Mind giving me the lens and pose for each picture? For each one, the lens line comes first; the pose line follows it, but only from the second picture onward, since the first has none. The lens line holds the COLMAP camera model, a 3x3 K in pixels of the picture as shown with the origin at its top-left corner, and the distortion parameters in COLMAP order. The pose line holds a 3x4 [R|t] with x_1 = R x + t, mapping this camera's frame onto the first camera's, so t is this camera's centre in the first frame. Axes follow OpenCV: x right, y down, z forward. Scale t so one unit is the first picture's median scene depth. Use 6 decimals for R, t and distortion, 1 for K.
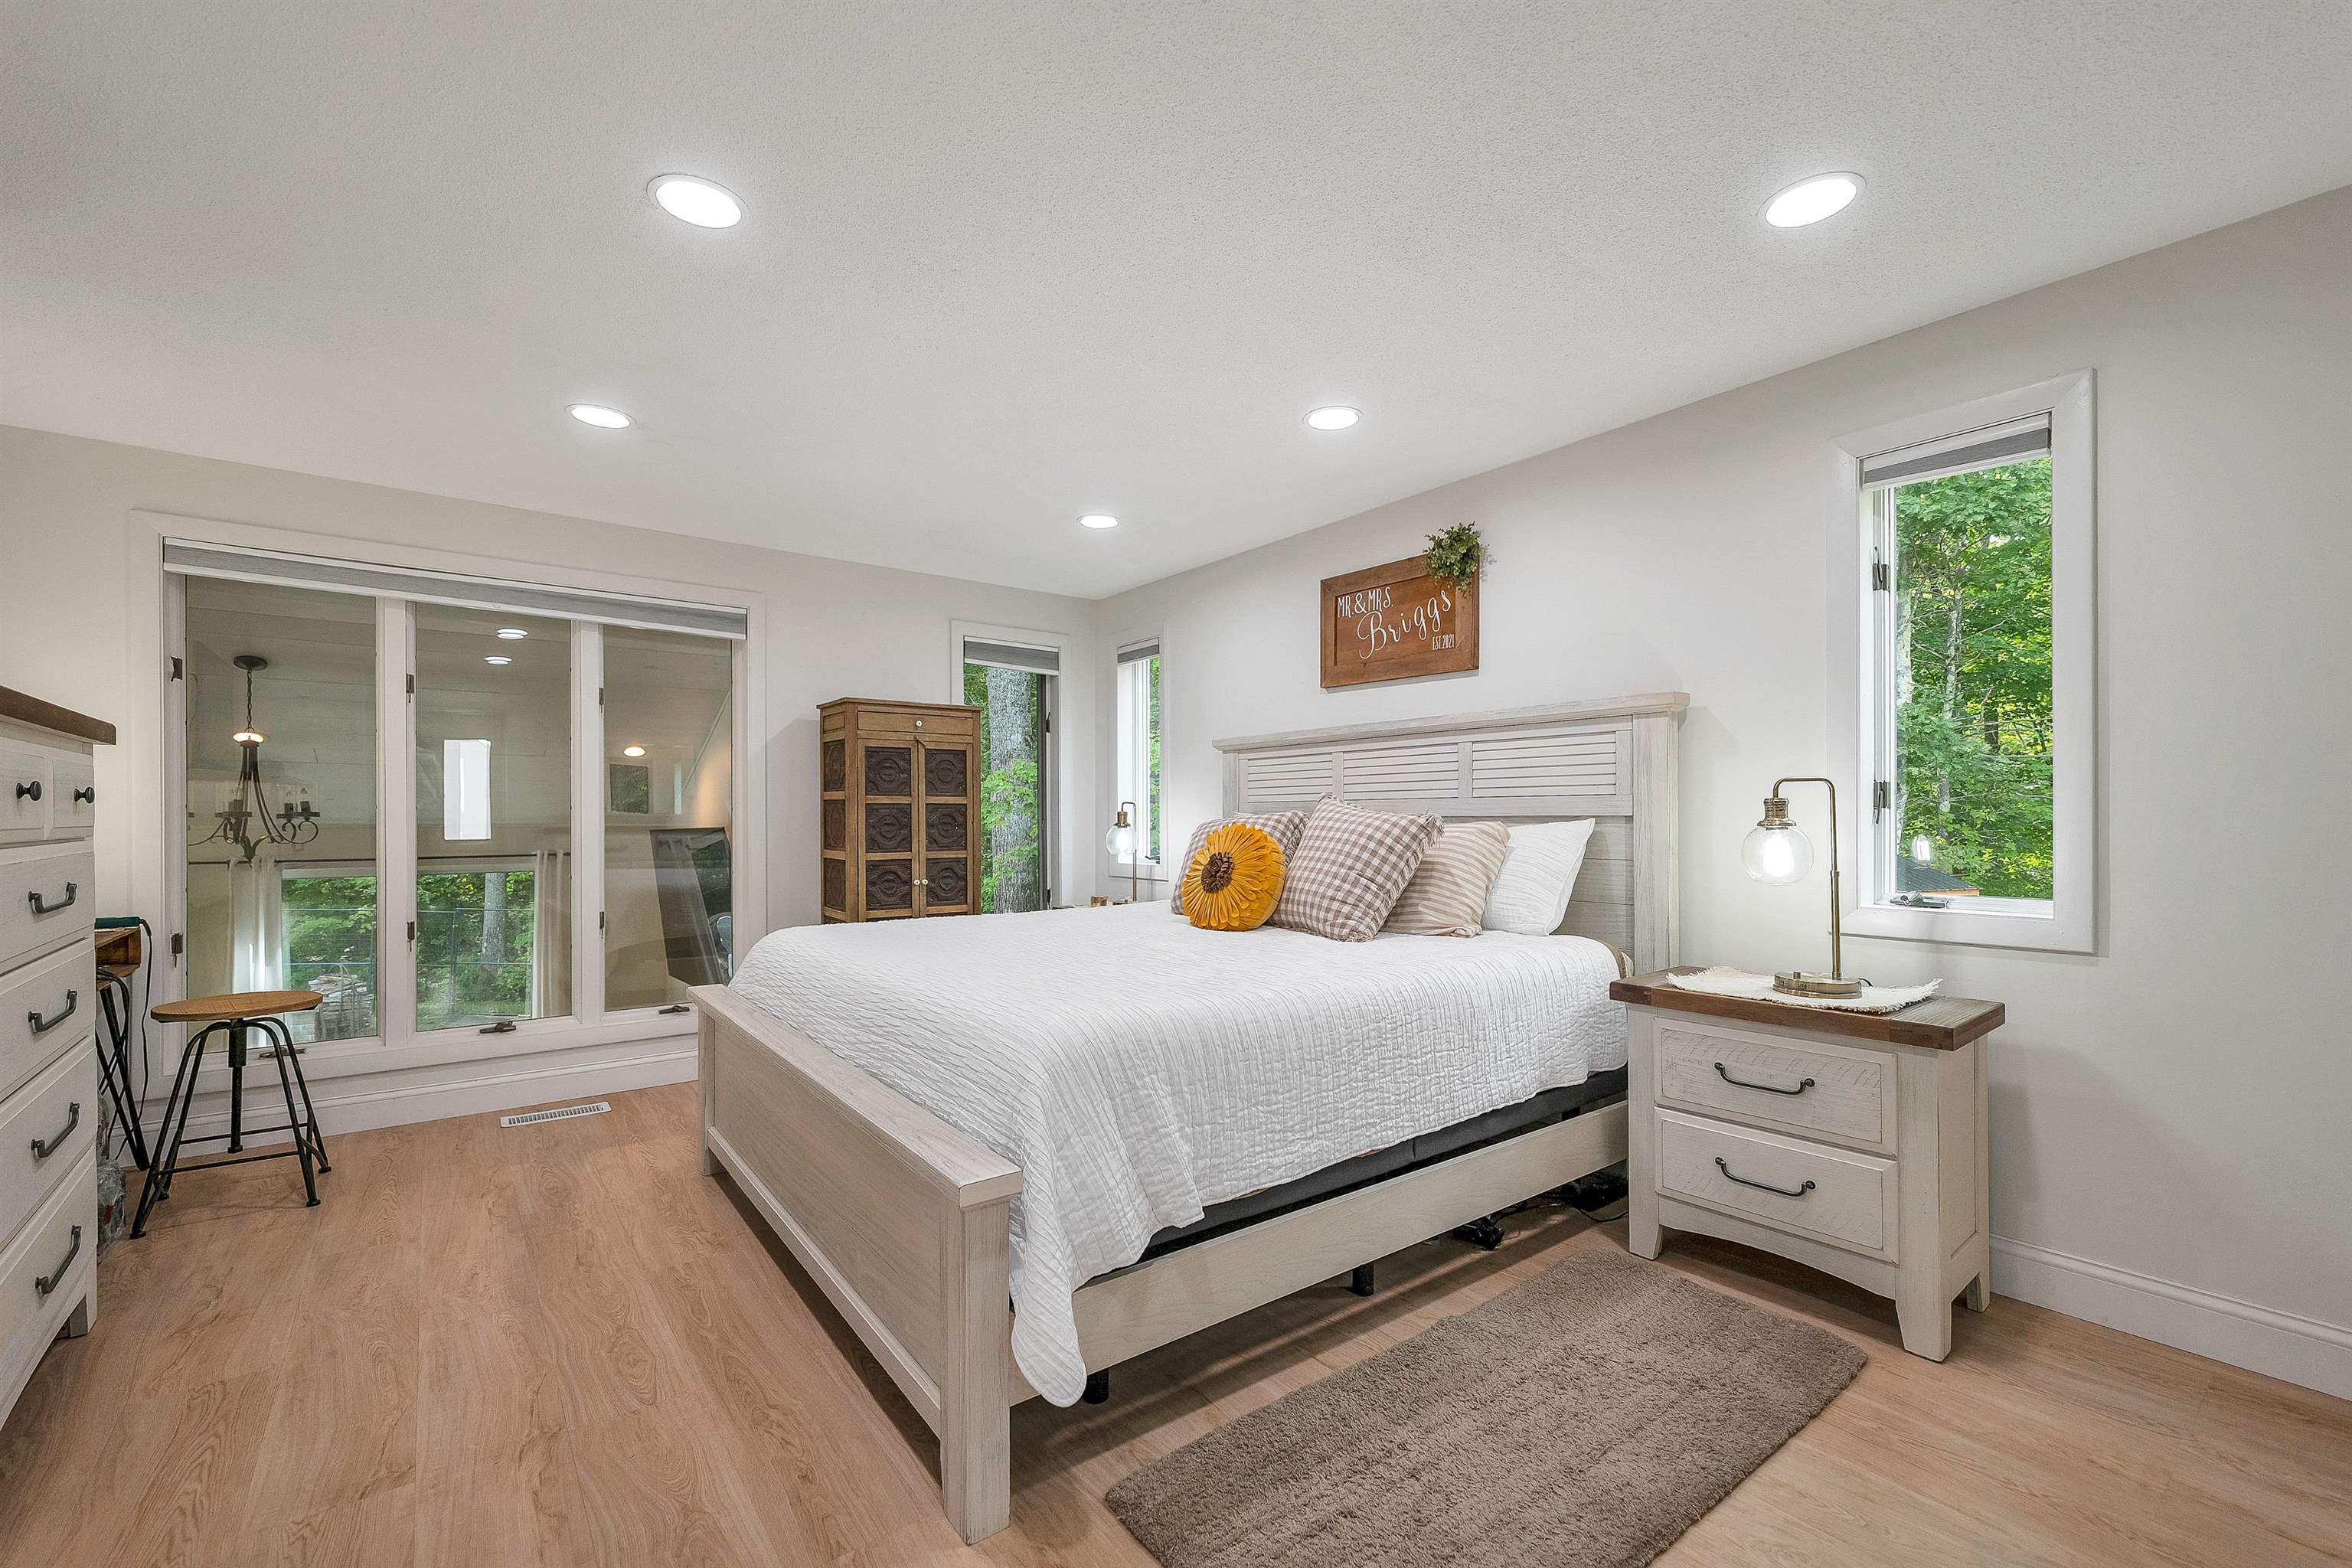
lens RADIAL K [[977.1, 0, 1184.1], [0, 977.1, 809.1], [0, 0, 1]] dist [0.001274, 0.000186]
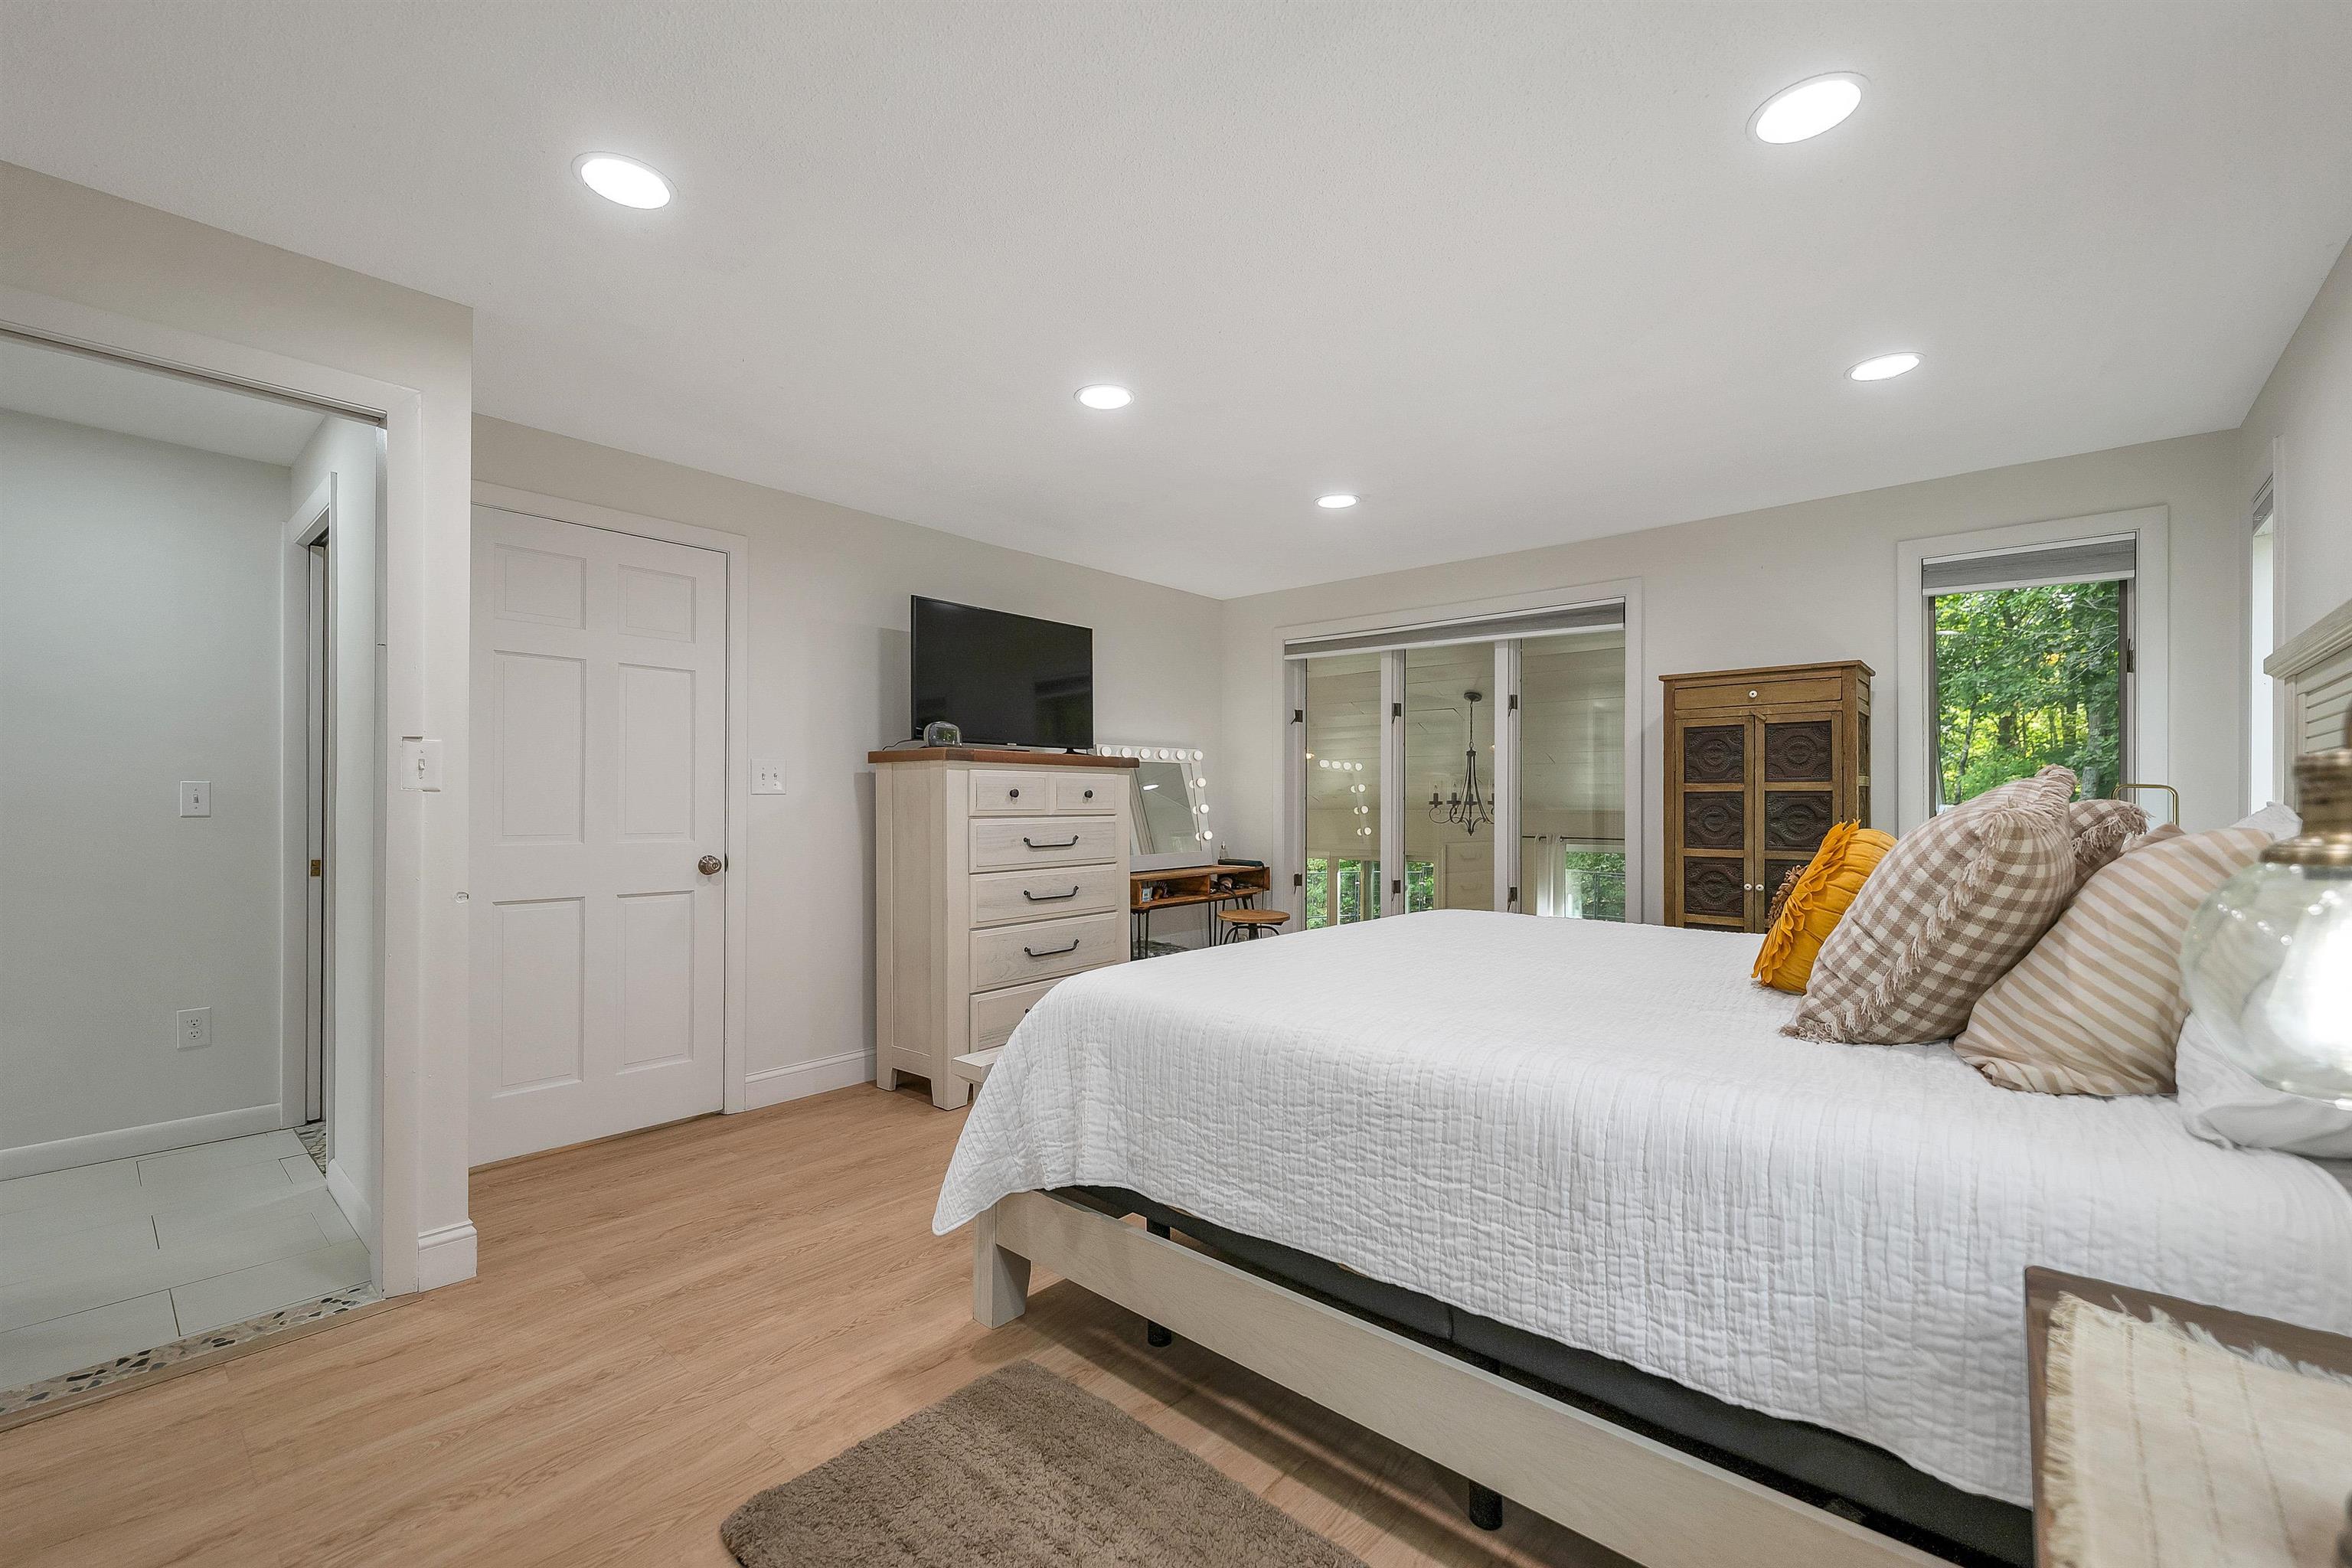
lens RADIAL K [[986.8, 0, 1176.0], [0, 986.8, 784.0], [0, 0, 1]] dist [0.001925, -0.000333]
pose [[0.179818, -0.016728, -0.983558, 0.483970], [0.006105, 0.999855, -0.015889, -0.001679], [0.983681, -0.003148, 0.179894, 0.394451]]
